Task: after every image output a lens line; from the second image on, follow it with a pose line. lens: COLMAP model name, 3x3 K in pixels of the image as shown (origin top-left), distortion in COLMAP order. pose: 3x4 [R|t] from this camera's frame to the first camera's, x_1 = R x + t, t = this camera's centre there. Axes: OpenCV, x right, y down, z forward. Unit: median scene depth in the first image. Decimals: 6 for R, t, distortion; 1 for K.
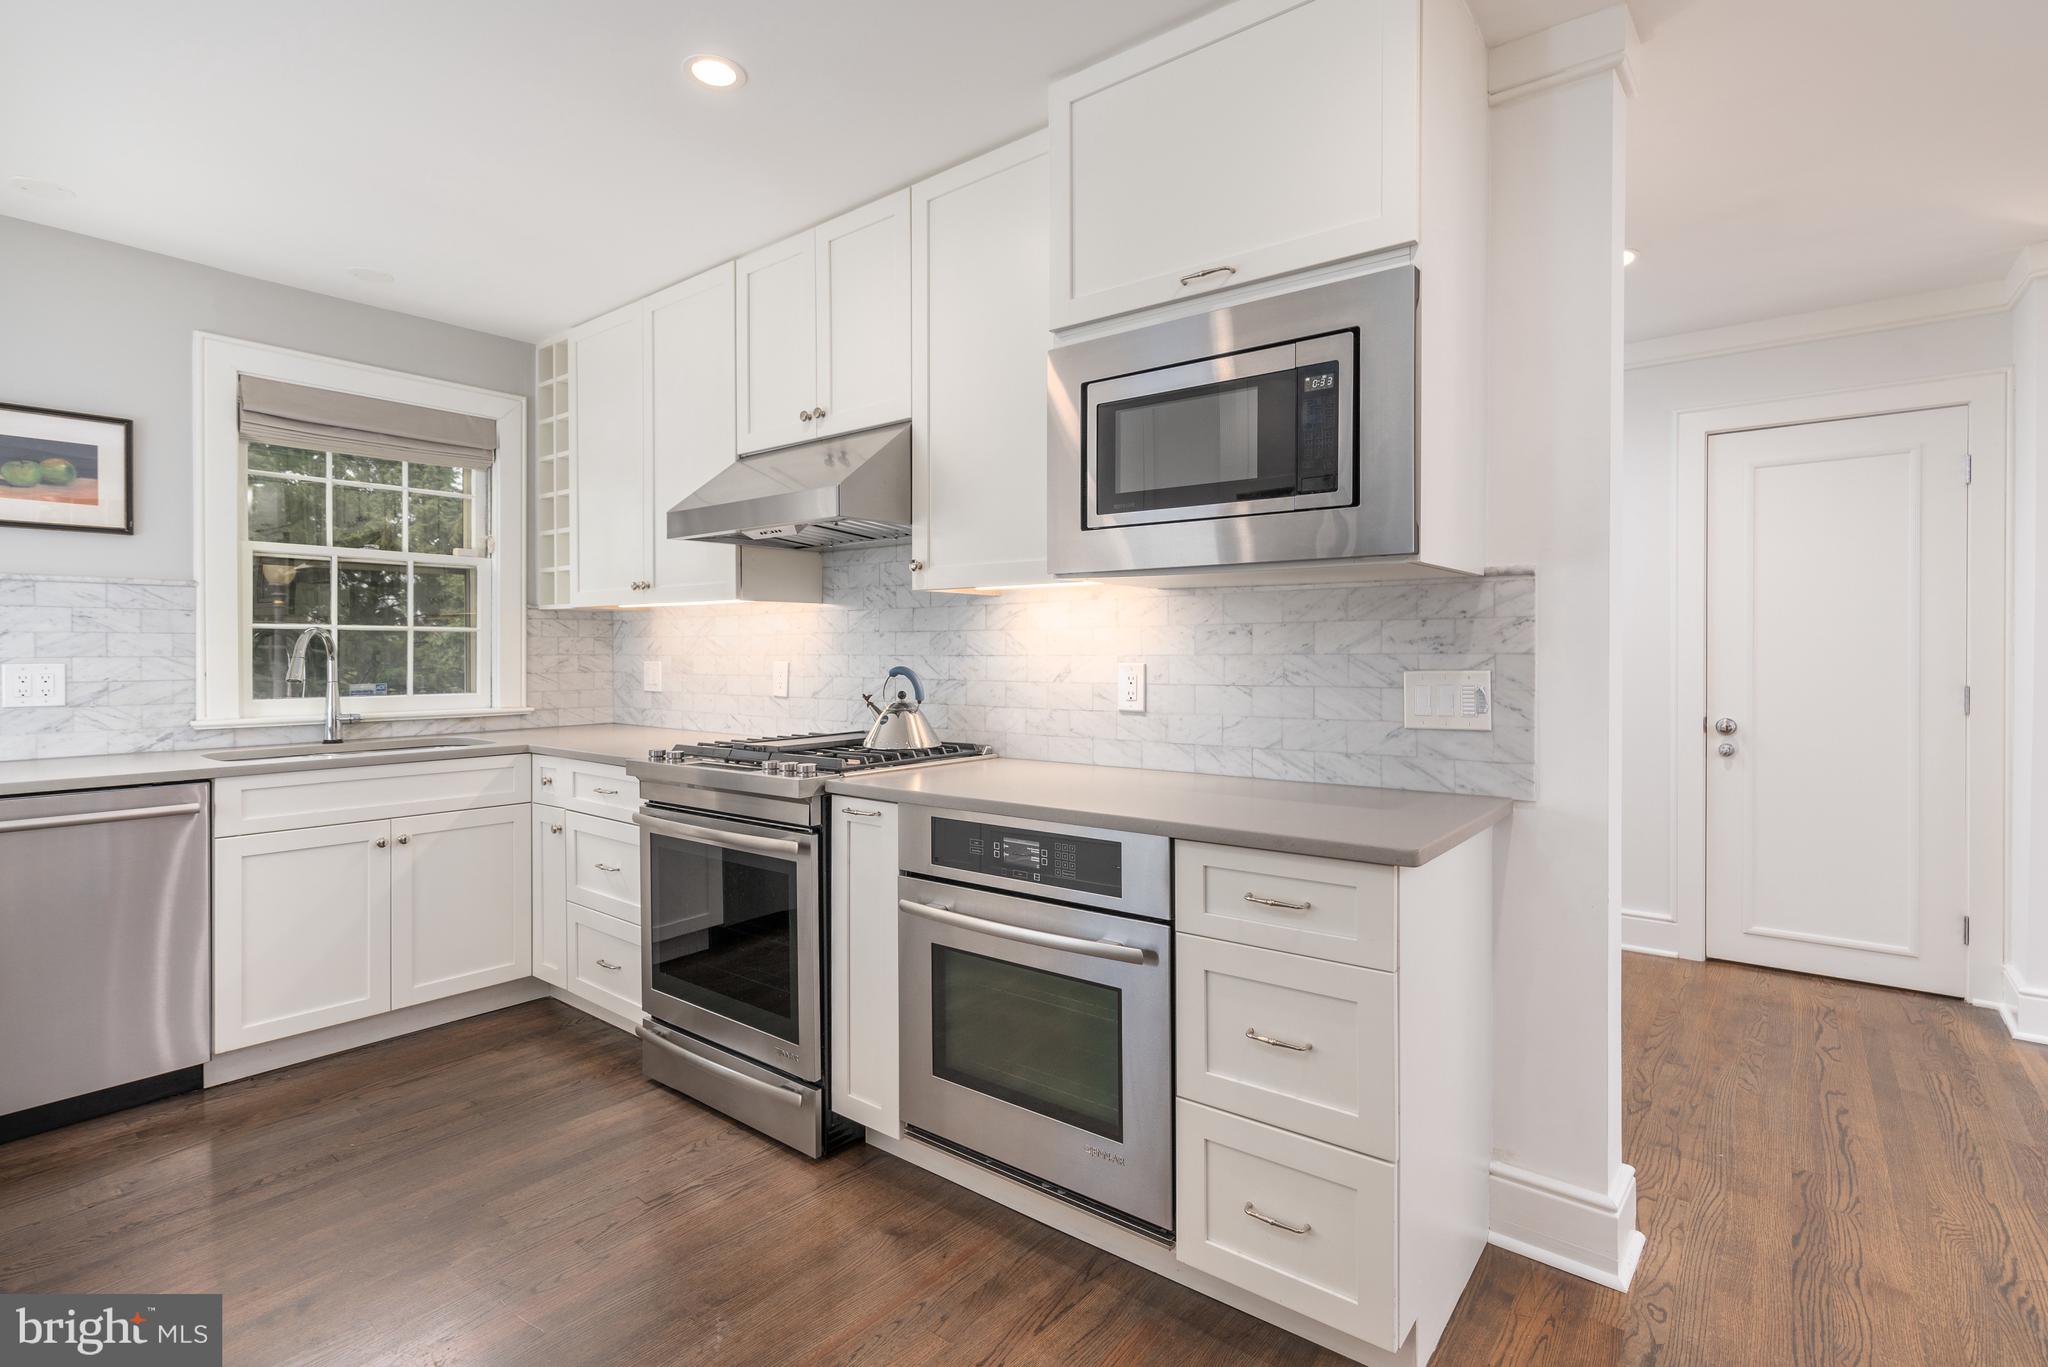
lens RADIAL K [[932.3, 0, 1016.1], [0, 932.3, 674.9], [0, 0, 1]] dist [-0.009405, 0.003669]
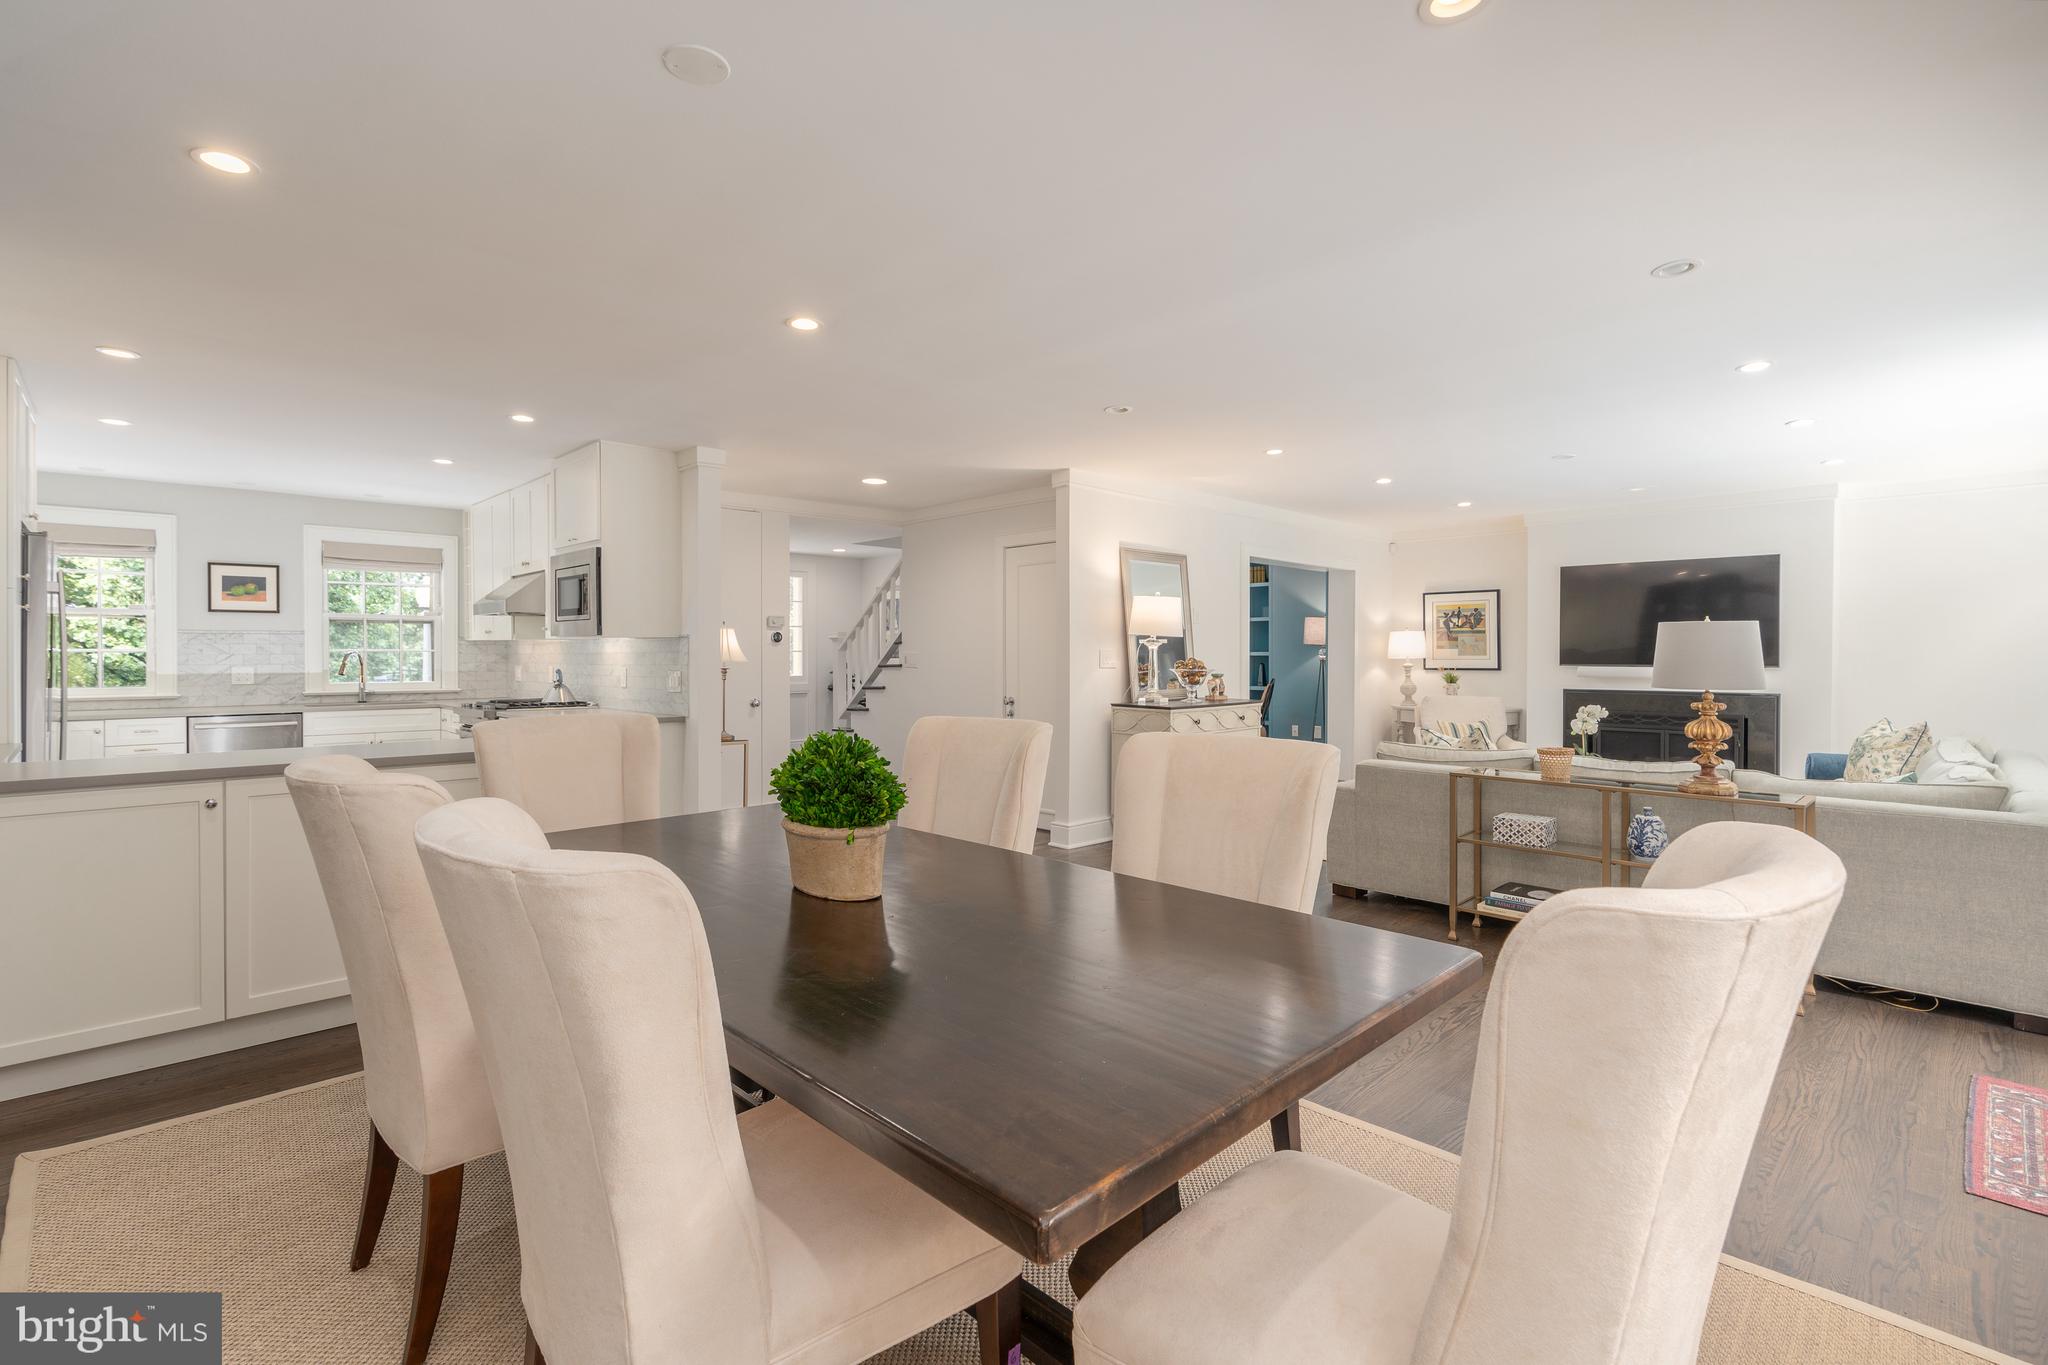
lens RADIAL K [[932.3, 0, 1032.0], [0, 932.3, 675.6], [0, 0, 1]] dist [-0.009405, 0.003669]
pose [[0.991054, 0.002736, -0.133430, 1.291772], [-0.003017, 0.999994, -0.001906, 0.008613], [0.133424, 0.002291, 0.991056, -1.114115]]
